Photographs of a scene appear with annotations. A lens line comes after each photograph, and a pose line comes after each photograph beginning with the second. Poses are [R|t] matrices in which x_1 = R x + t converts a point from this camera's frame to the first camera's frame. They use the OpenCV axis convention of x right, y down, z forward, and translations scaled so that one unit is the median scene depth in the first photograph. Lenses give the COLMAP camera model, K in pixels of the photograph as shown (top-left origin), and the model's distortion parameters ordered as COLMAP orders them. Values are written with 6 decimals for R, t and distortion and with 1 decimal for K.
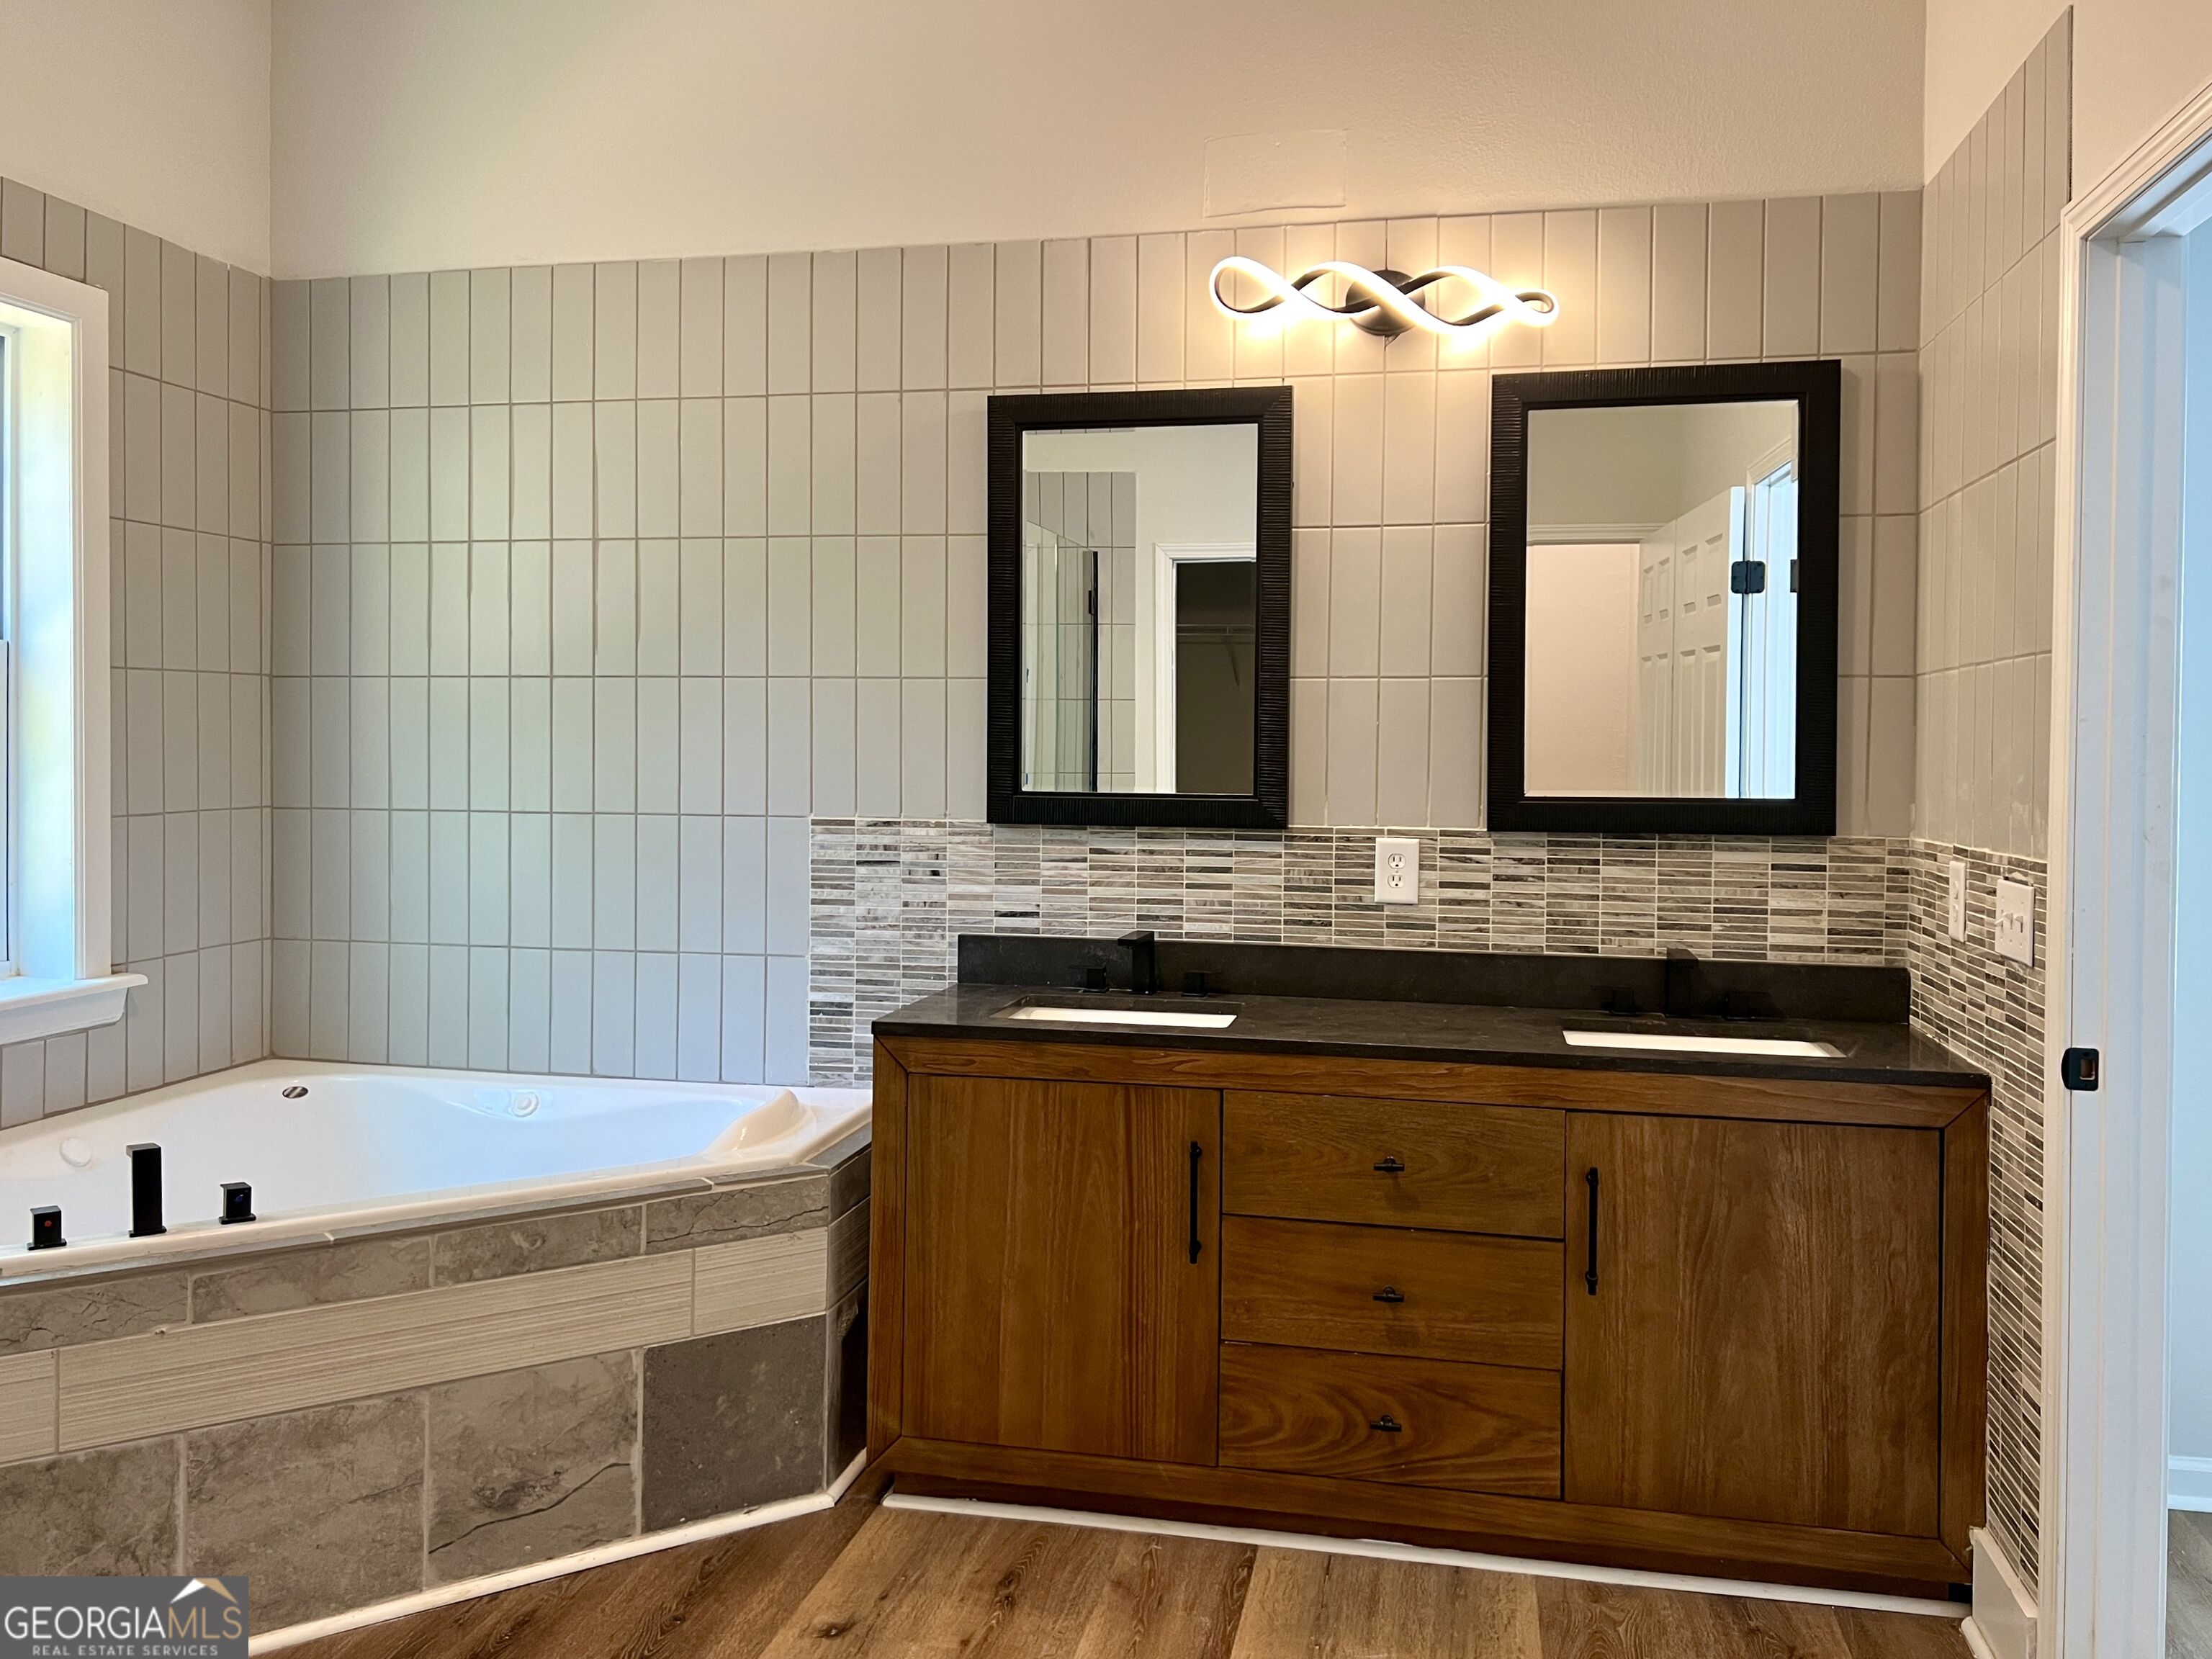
lens RADIAL K [[1666.0, 0, 1097.0], [0, 1666.0, 832.4], [0, 0, 1]] dist [0.048433, -0.059799]
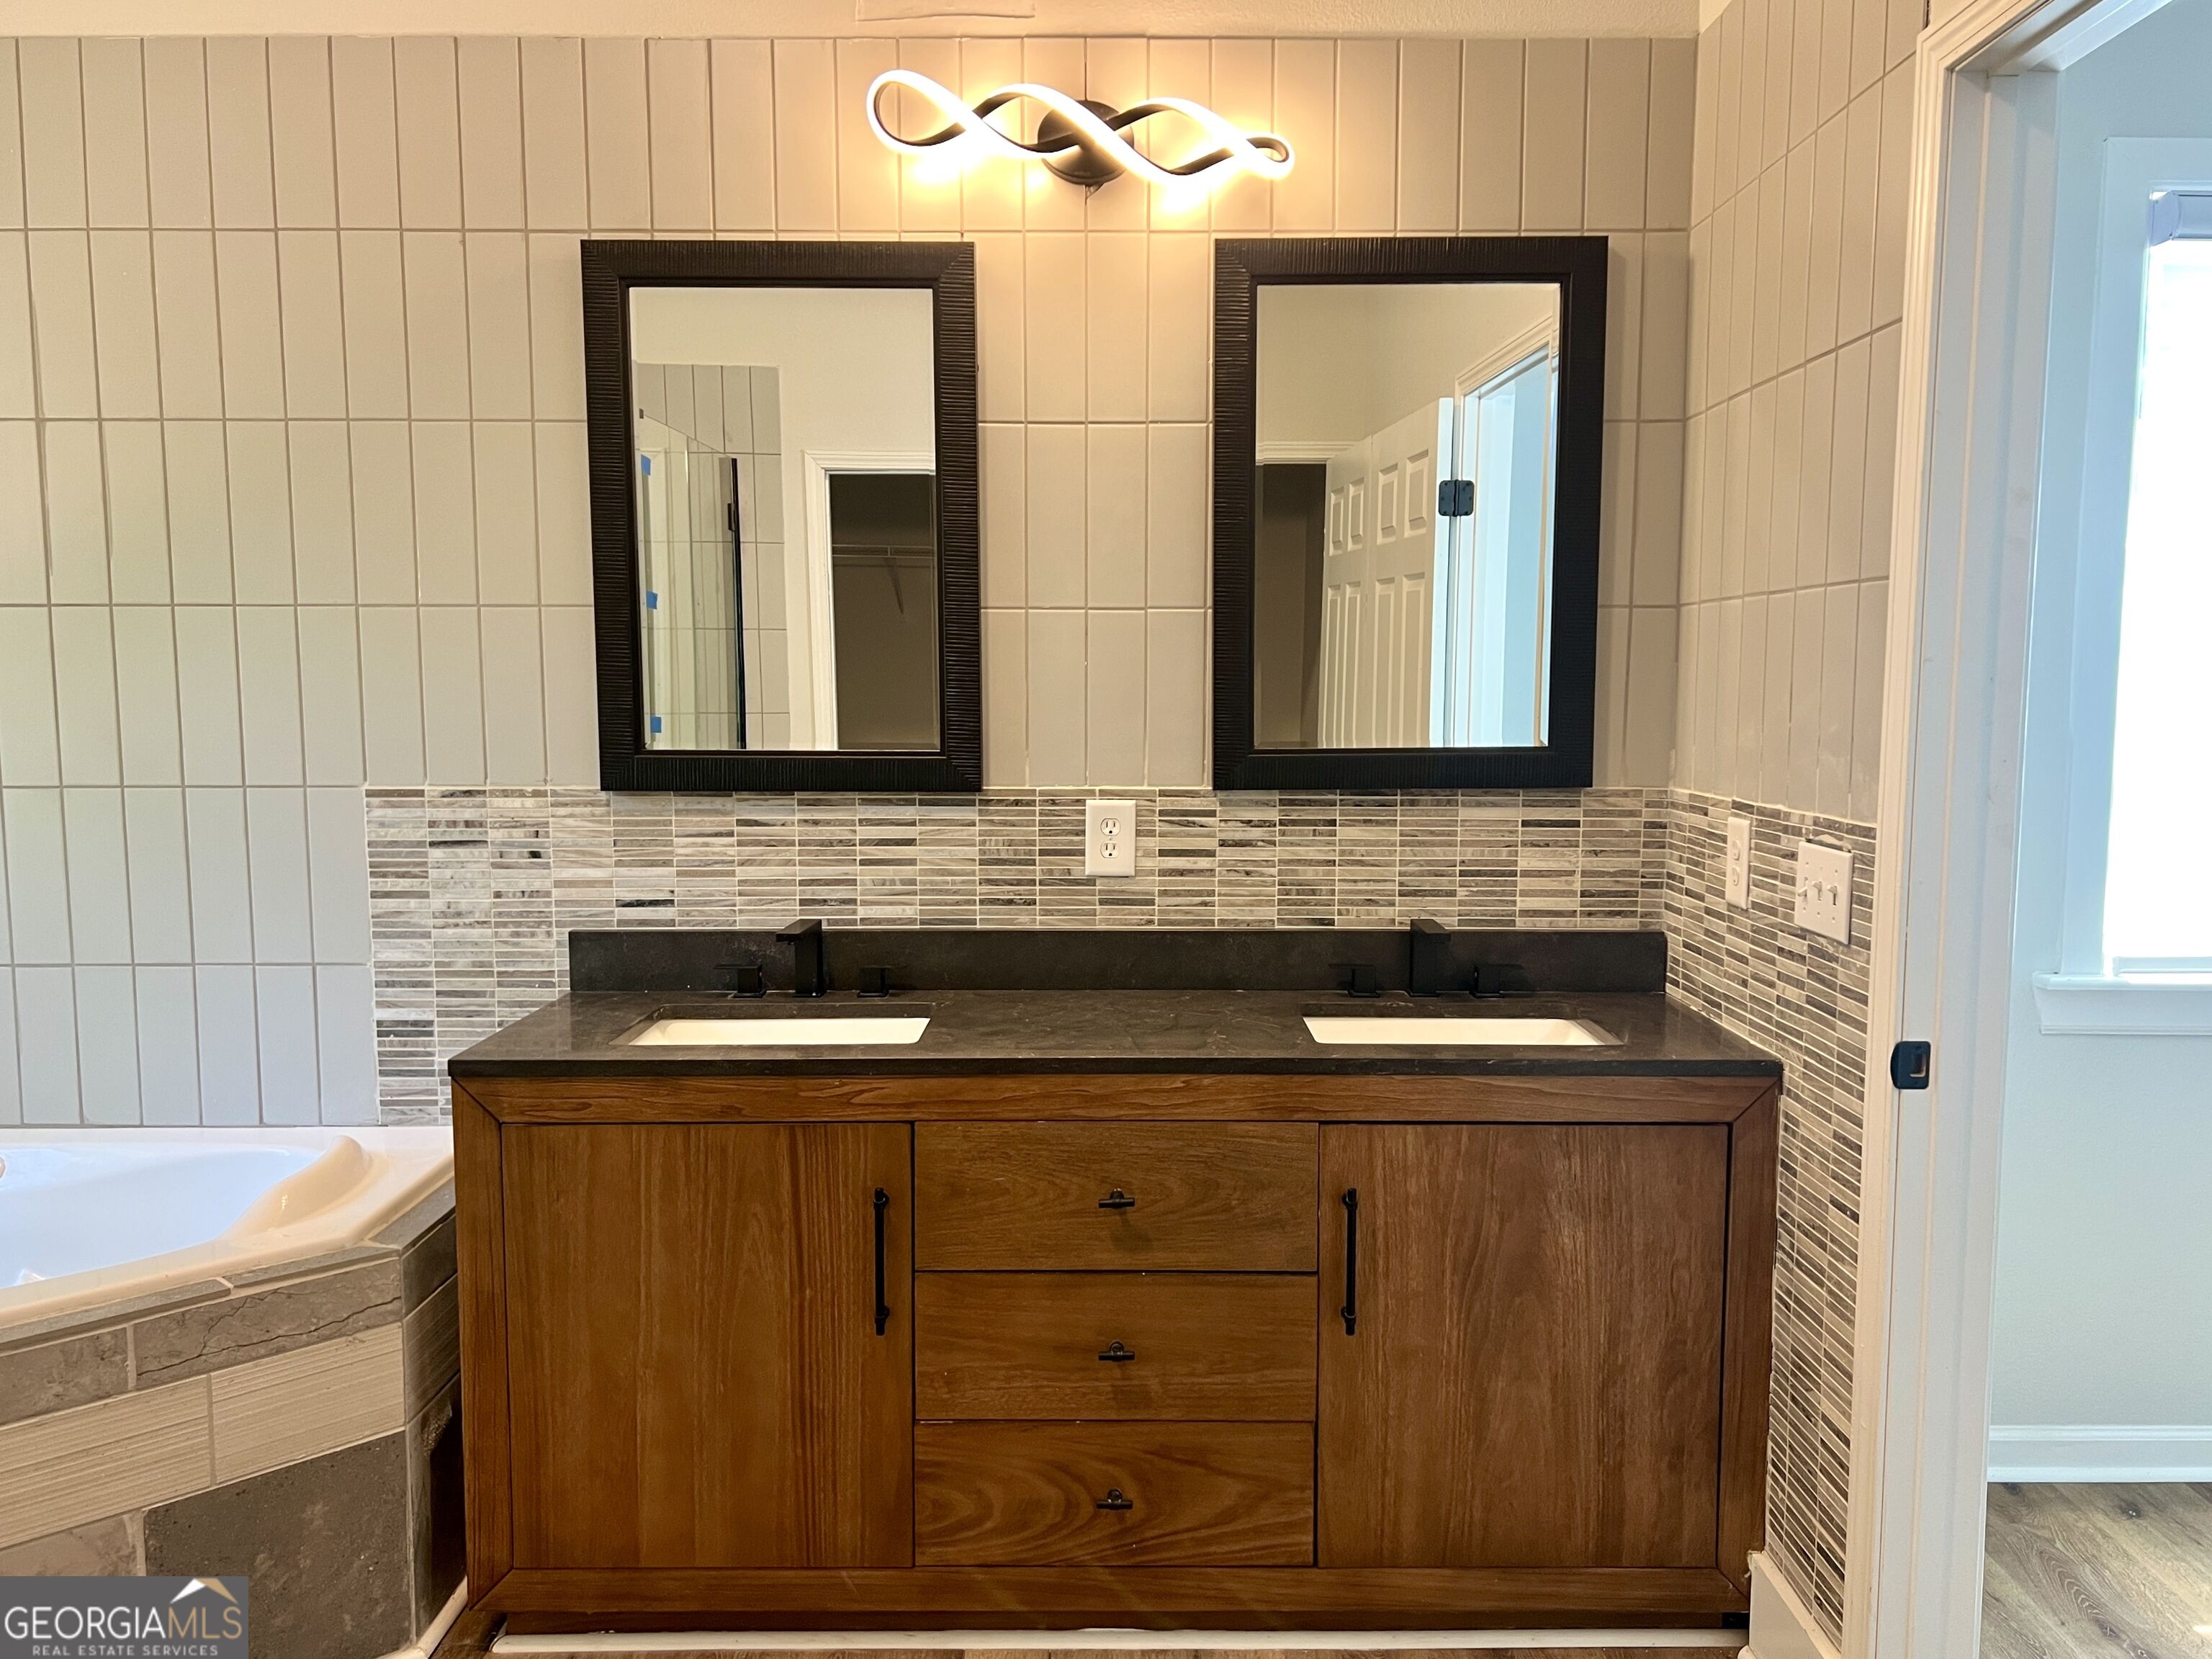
lens RADIAL K [[1666.0, 0, 1095.3], [0, 1666.0, 852.7], [0, 0, 1]] dist [0.048433, -0.059799]
pose [[0.978943, -0.029021, 0.202061, 0.002354], [0.017838, 0.998218, 0.056945, -0.019138], [-0.203354, -0.052141, 0.977716, 0.190413]]
